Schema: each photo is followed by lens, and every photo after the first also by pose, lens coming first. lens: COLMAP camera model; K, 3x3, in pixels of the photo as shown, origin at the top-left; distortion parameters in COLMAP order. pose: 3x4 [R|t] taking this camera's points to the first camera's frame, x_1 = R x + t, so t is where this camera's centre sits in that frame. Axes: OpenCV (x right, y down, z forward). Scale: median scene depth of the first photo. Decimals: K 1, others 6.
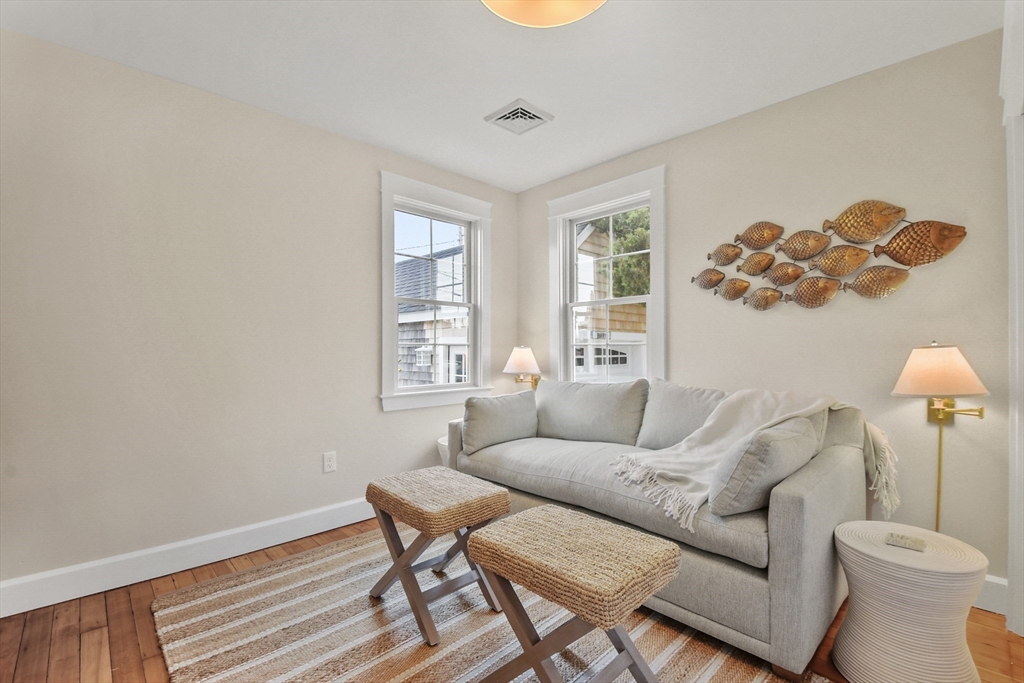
lens RADIAL K [[446.7, 0, 509.0], [0, 446.7, 346.1], [0, 0, 1]] dist [-0.008095, -0.008055]
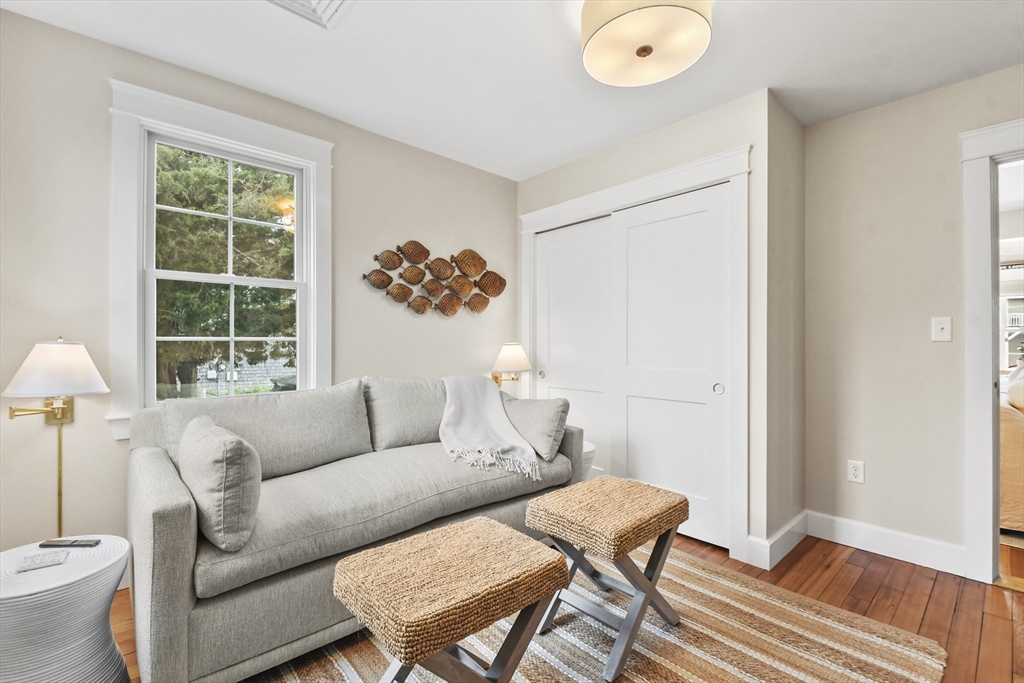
lens RADIAL K [[446.7, 0, 505.6], [0, 446.7, 332.6], [0, 0, 1]] dist [-0.008095, -0.008055]
pose [[0.019721, 0.028546, 0.999398, -0.671026], [-0.006719, 0.999574, -0.028418, 0.004805], [-0.999783, -0.006154, 0.019904, 0.754068]]
